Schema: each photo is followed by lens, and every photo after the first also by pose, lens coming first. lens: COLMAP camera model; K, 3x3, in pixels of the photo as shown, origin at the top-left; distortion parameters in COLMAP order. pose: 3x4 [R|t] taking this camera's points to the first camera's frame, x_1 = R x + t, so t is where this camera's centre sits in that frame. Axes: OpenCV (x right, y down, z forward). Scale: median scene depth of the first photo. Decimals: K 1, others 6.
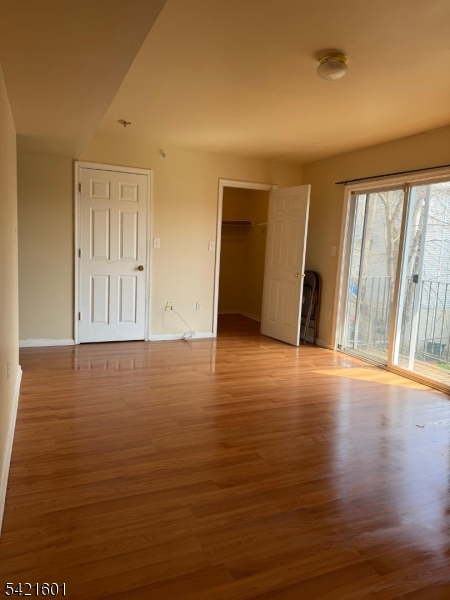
lens RADIAL K [[420.9, 0, 228.7], [0, 420.9, 297.2], [0, 0, 1]] dist [0.066632, -0.101020]
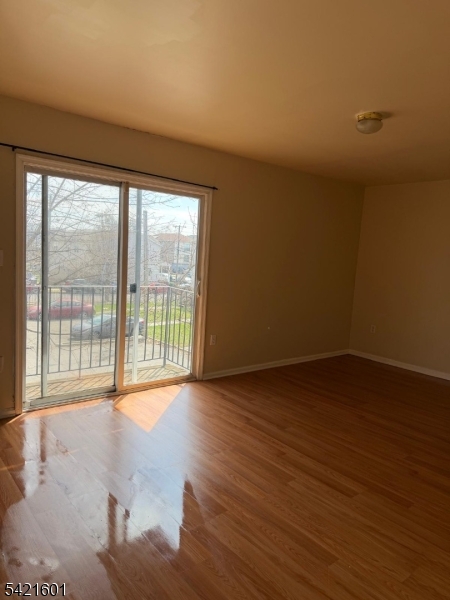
lens RADIAL K [[422.2, 0, 225.0], [0, 422.2, 300.0], [0, 0, 1]] dist [0.070704, -0.105727]
pose [[-0.263011, -0.175254, 0.948742, -0.539749], [0.049550, 0.979612, 0.194693, -0.200951], [-0.963520, 0.098216, -0.248965, 1.103015]]
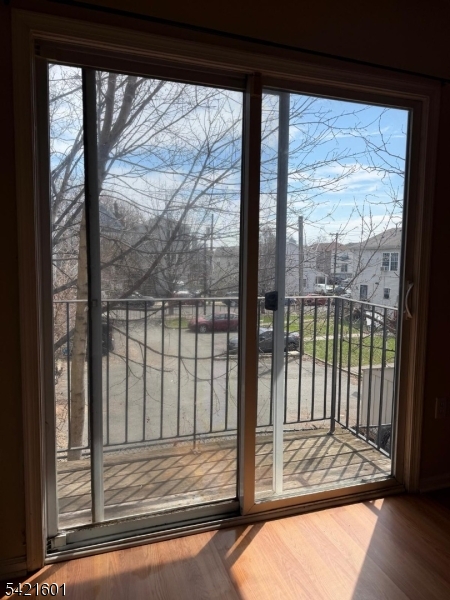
lens RADIAL K [[422.2, 0, 225.0], [0, 422.2, 300.0], [0, 0, 1]] dist [0.070704, -0.105727]
pose [[0.091260, -0.147353, 0.984865, -0.017144], [0.118660, 0.983555, 0.136162, -0.118729], [-0.988732, 0.104438, 0.107244, 1.061738]]
